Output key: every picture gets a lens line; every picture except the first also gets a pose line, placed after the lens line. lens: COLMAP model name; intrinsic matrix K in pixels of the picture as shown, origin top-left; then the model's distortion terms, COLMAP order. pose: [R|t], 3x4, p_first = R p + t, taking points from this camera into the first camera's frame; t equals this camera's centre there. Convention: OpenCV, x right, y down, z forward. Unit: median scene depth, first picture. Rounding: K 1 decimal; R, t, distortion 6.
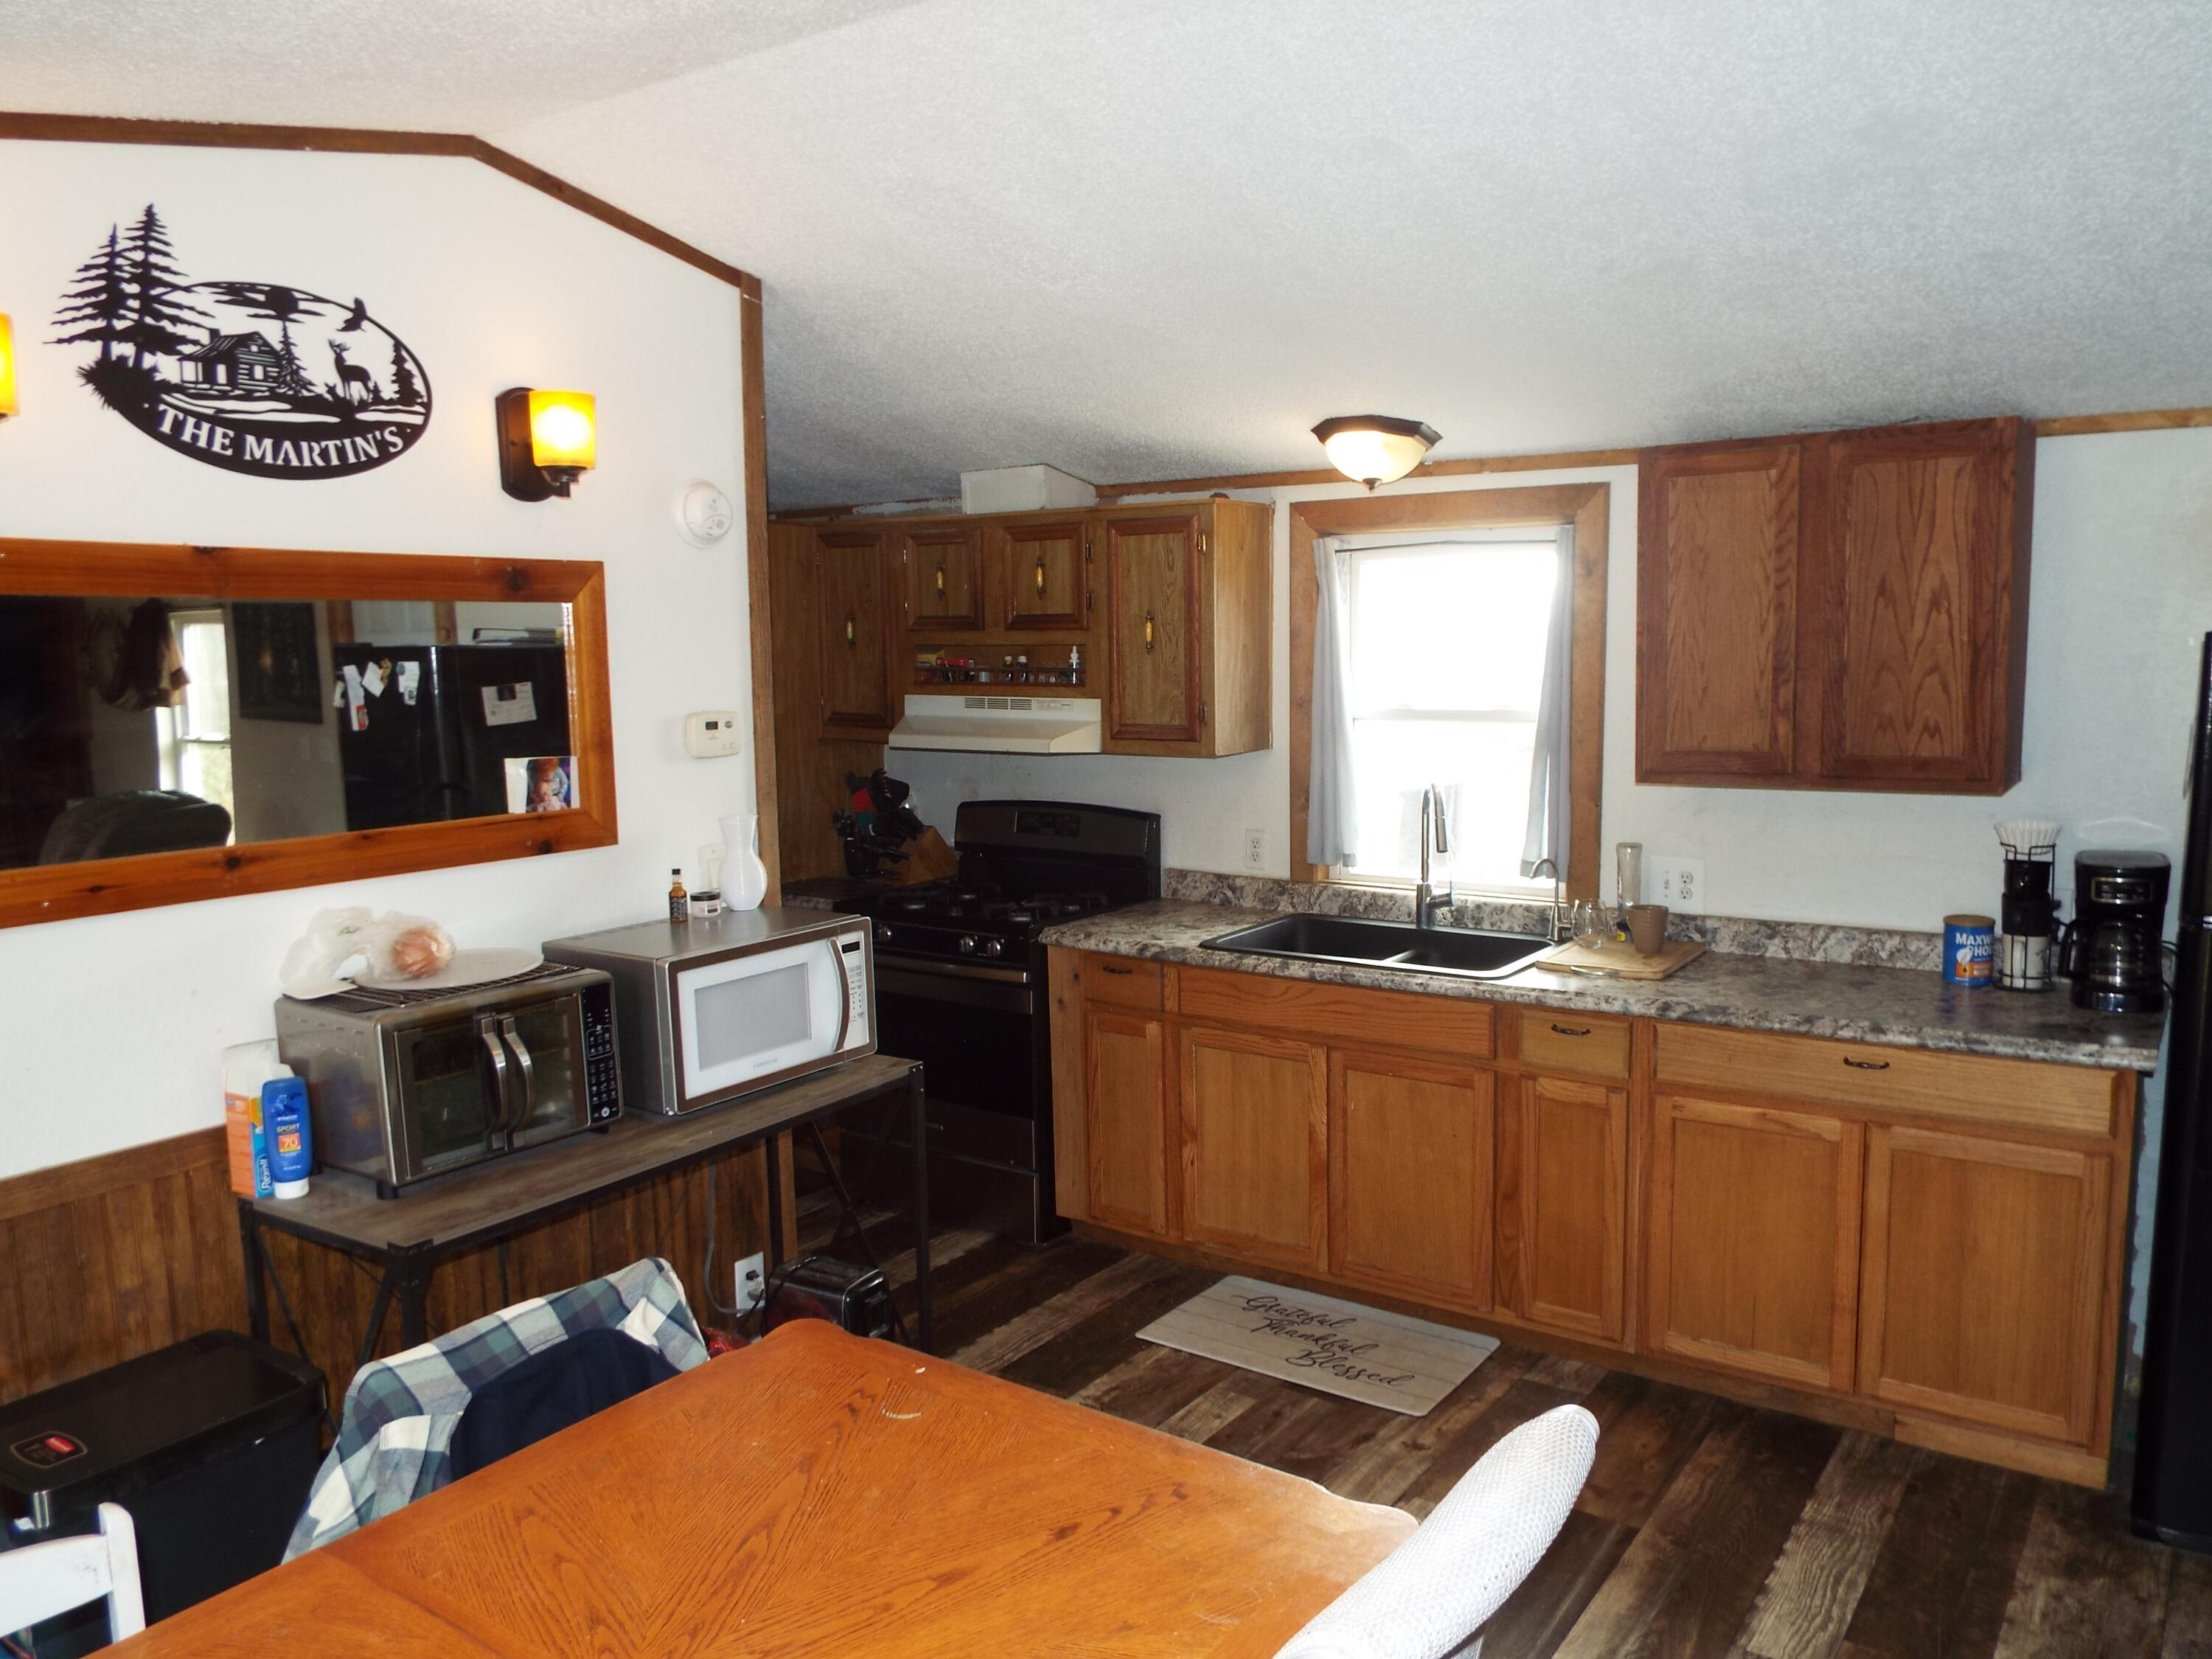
lens RADIAL K [[1635.2, 0, 1160.2], [0, 1635.2, 836.6], [0, 0, 1]] dist [-0.008909, 0.042293]
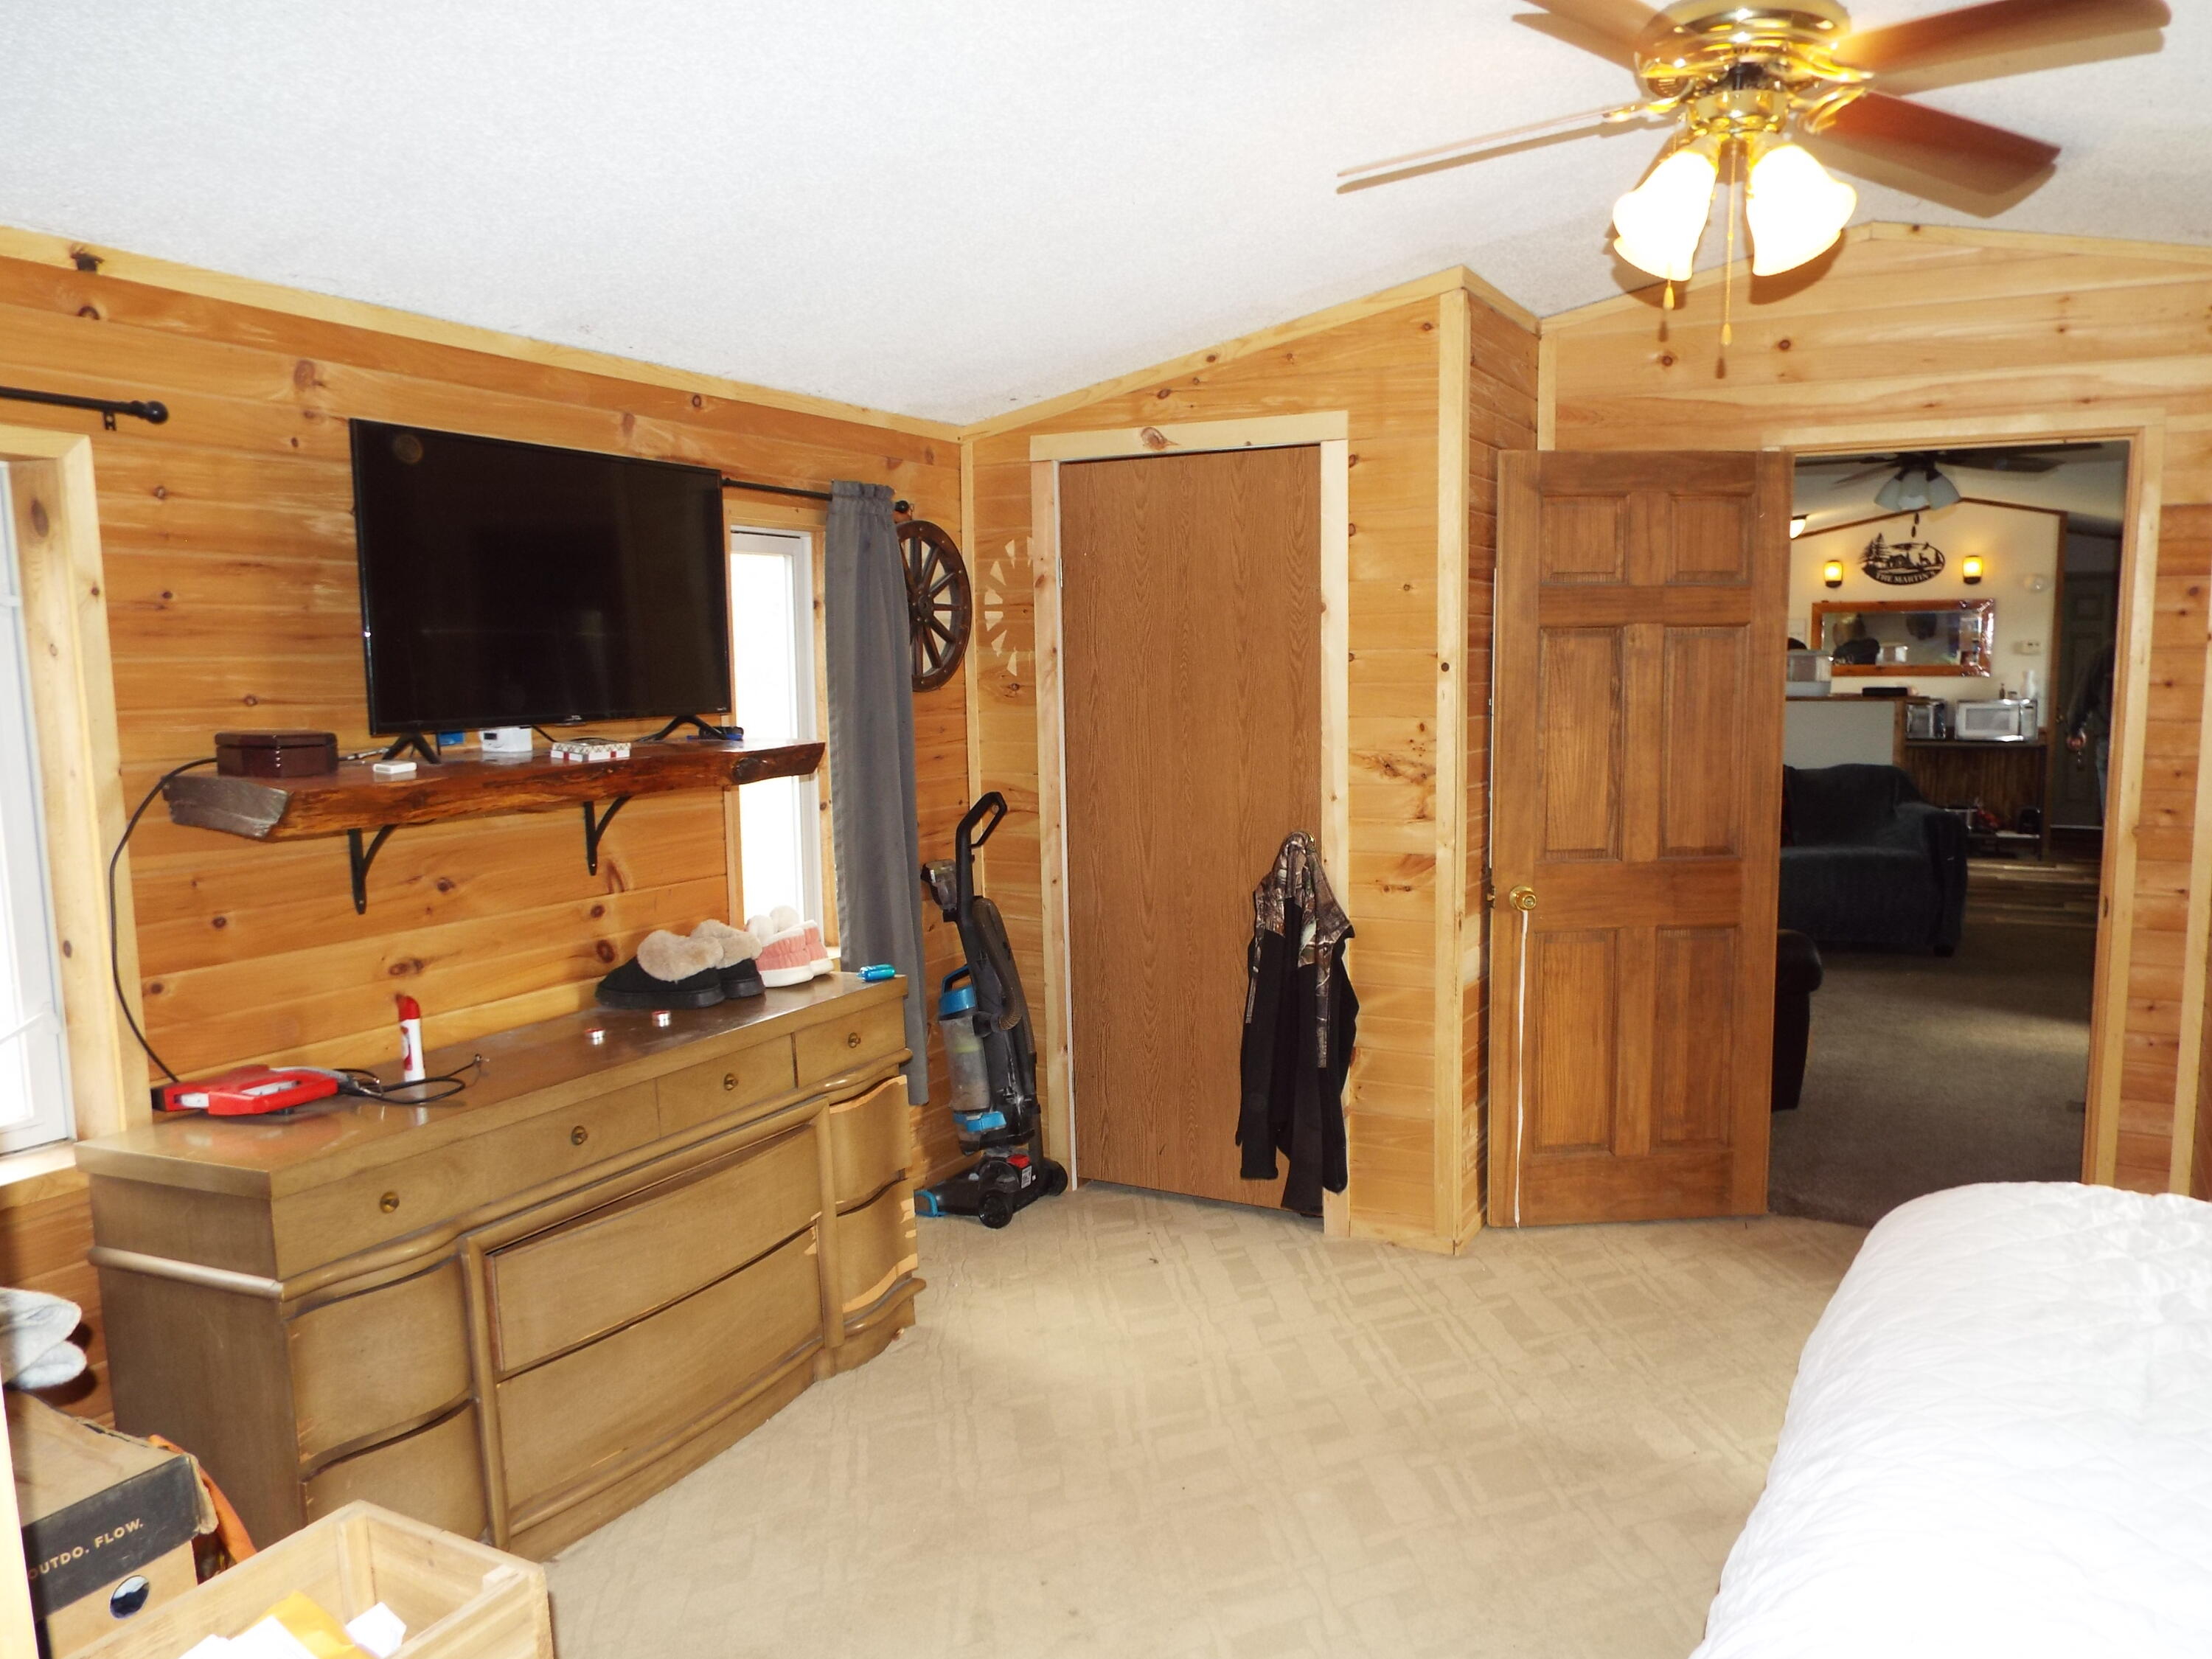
lens RADIAL K [[1618.6, 0, 1118.3], [0, 1618.6, 833.8], [0, 0, 1]] dist [-0.013296, -0.006152]
pose [[0.088314, 0.117730, -0.989111, 2.864304], [-0.115500, 0.987503, 0.107226, 0.177406], [0.989374, 0.104773, 0.100808, -1.159942]]
